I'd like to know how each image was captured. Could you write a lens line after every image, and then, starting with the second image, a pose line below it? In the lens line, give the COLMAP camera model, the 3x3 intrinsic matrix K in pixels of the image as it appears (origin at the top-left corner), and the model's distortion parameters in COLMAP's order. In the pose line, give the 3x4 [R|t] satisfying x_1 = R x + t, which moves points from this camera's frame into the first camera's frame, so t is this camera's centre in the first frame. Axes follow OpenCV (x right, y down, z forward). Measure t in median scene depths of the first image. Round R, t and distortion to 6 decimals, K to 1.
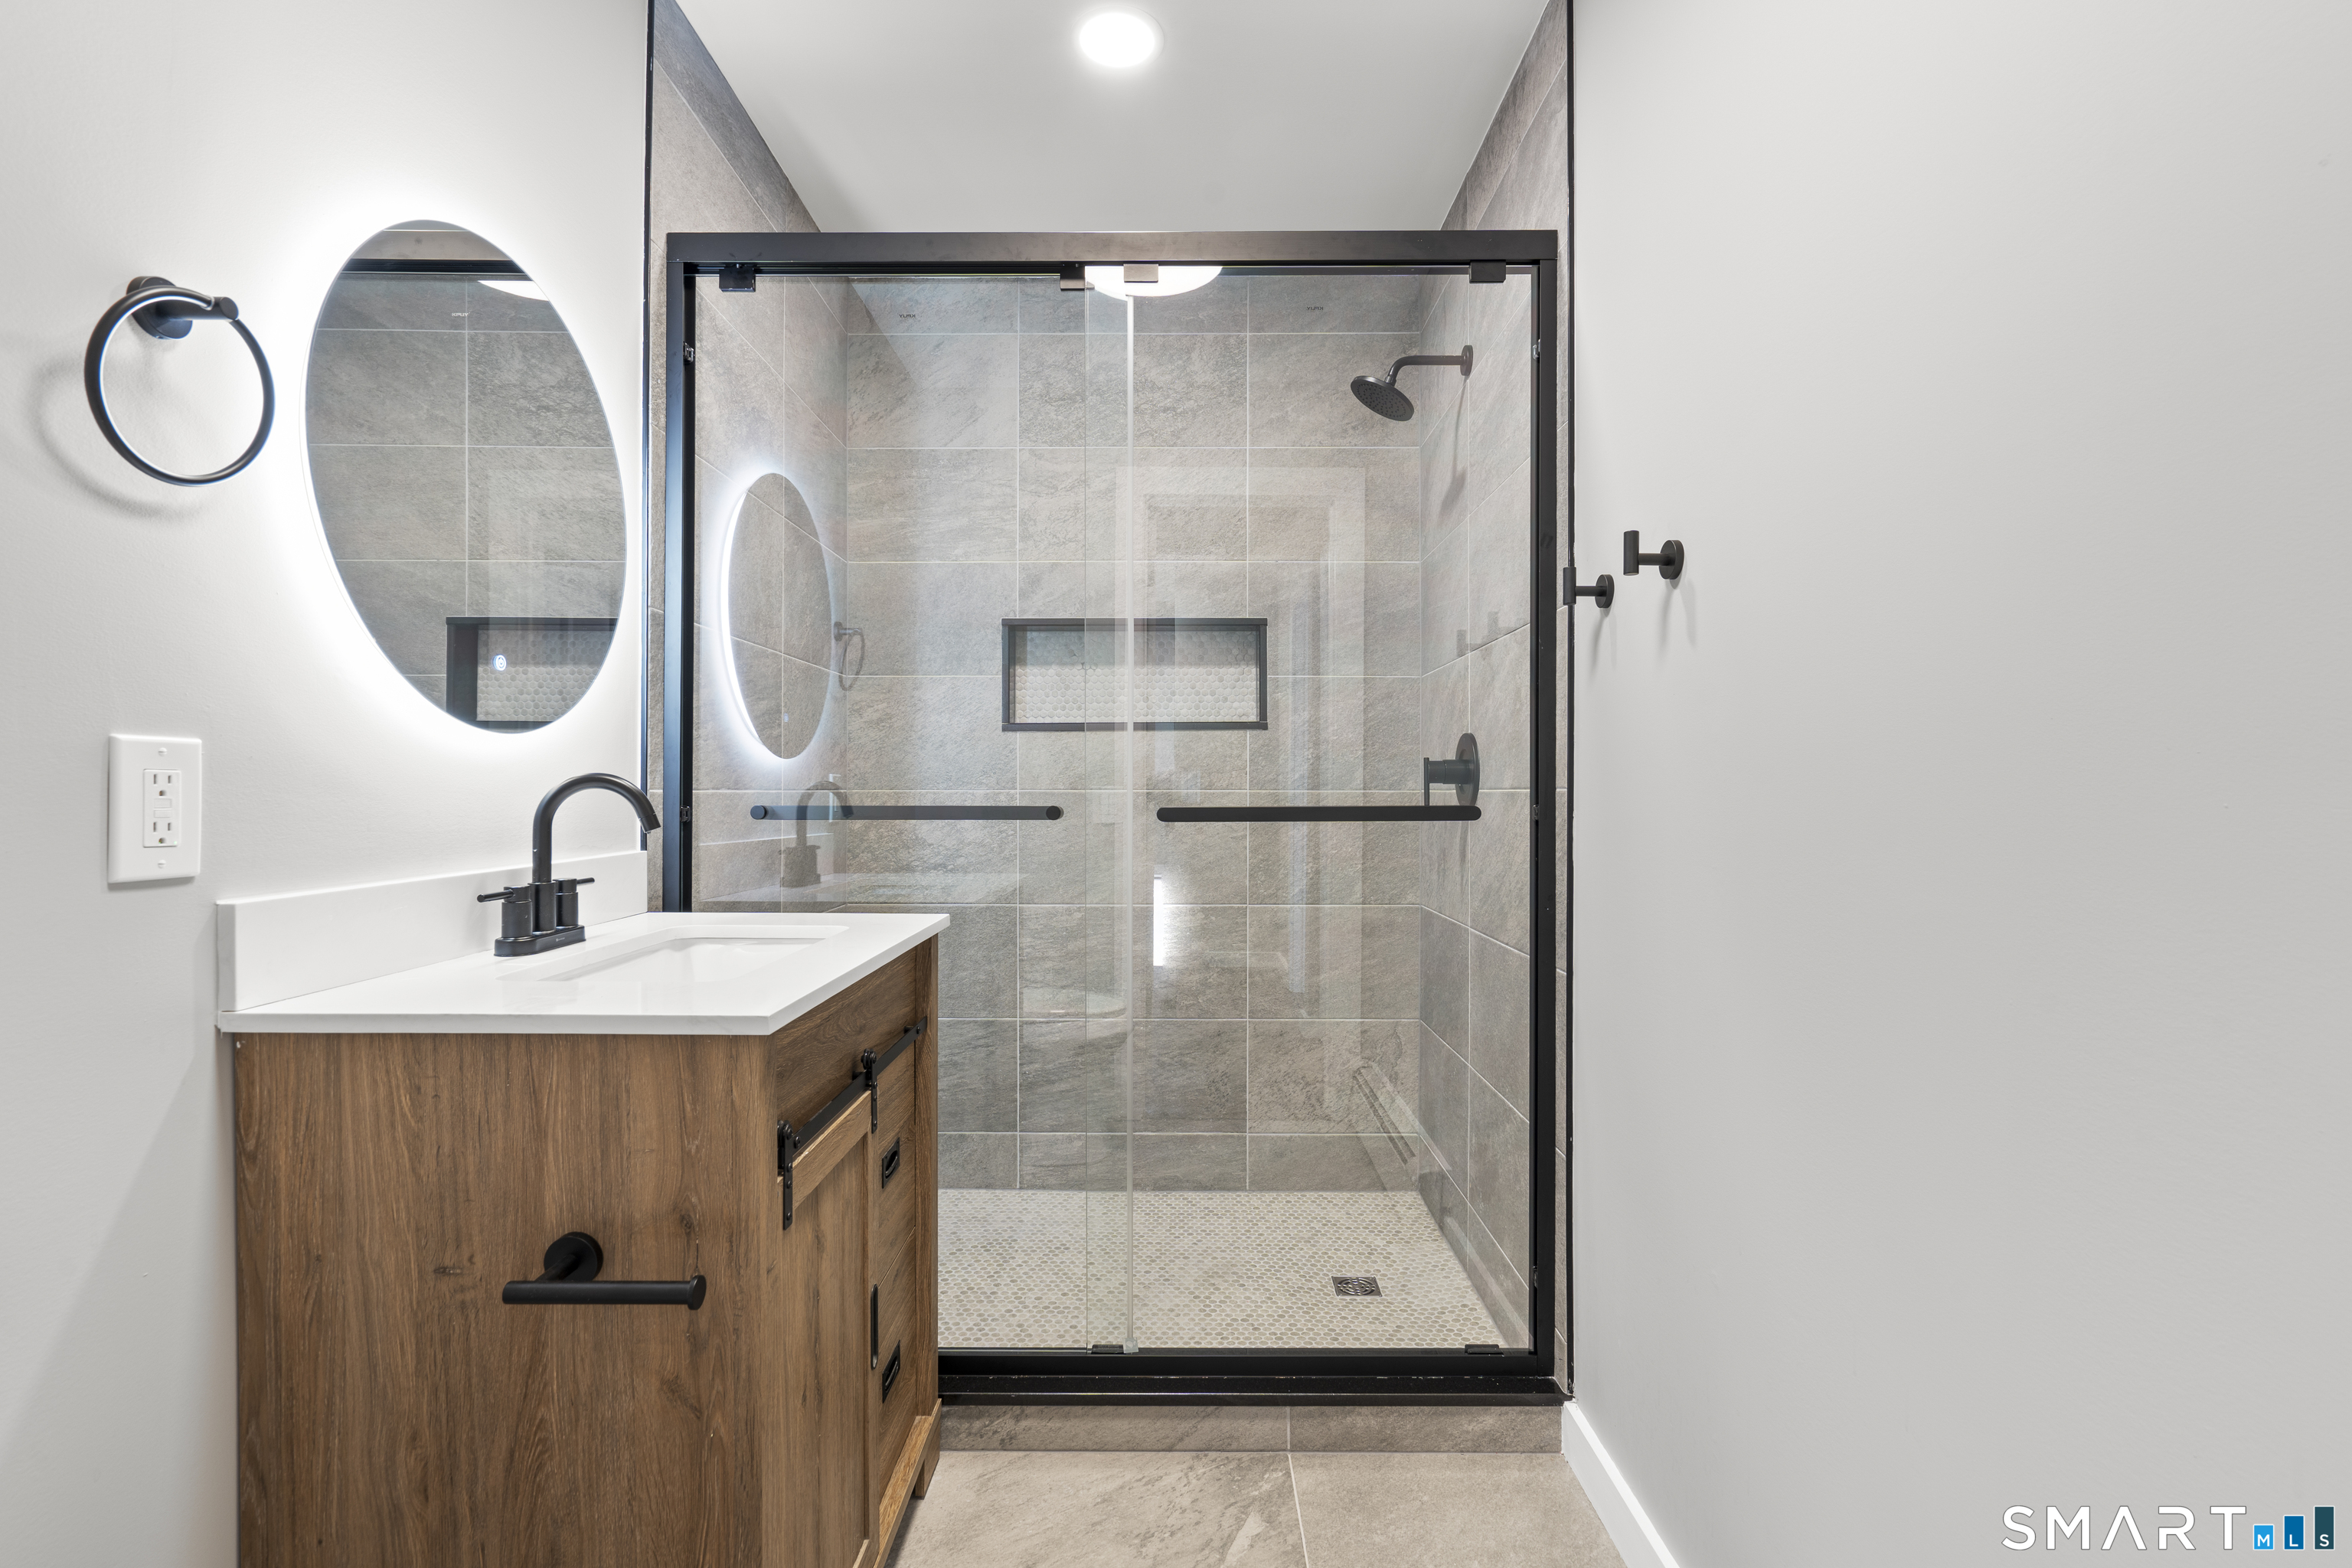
lens RADIAL K [[1062.0, 0, 1168.6], [0, 1062.0, 799.1], [0, 0, 1]] dist [-0.013463, 0.004344]
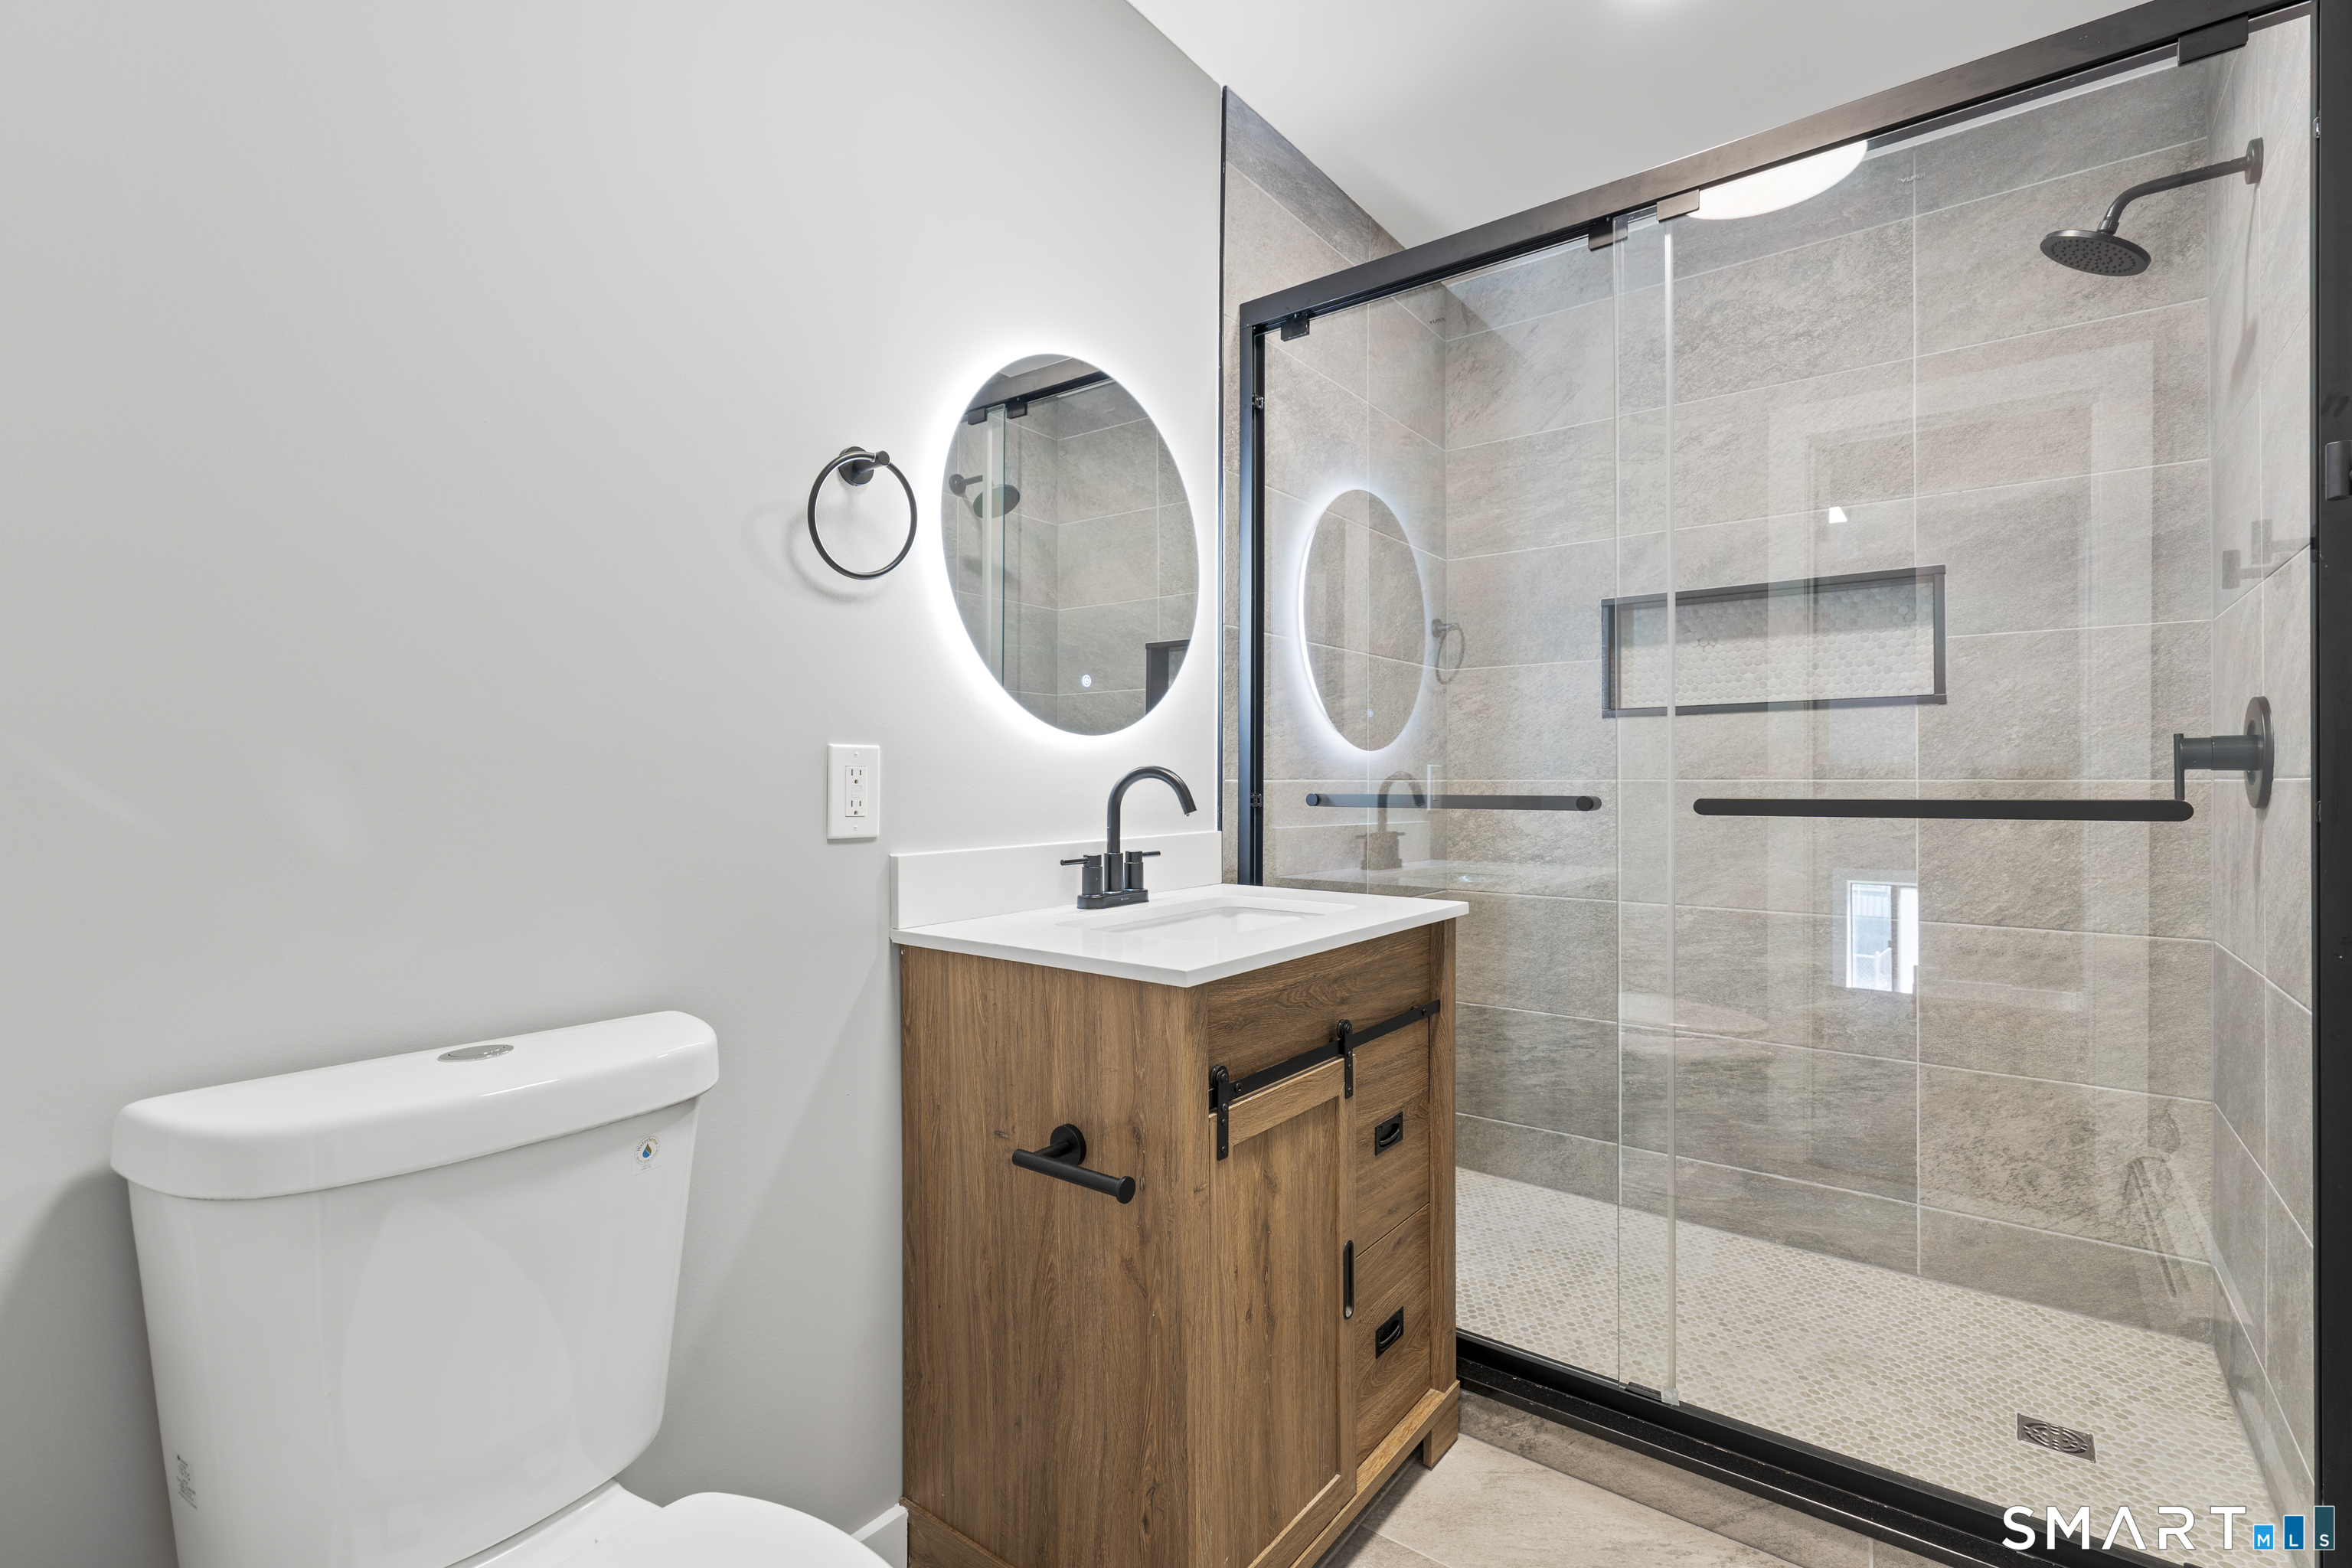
lens RADIAL K [[1053.6, 0, 1176.0], [0, 1053.6, 784.0], [0, 0, 1]] dist [-0.014739, 0.005209]
pose [[0.792450, 0.001127, -0.609936, 0.174307], [-0.004396, 0.999983, -0.003864, 0.000776], [0.609922, 0.005743, 0.792441, 0.034913]]
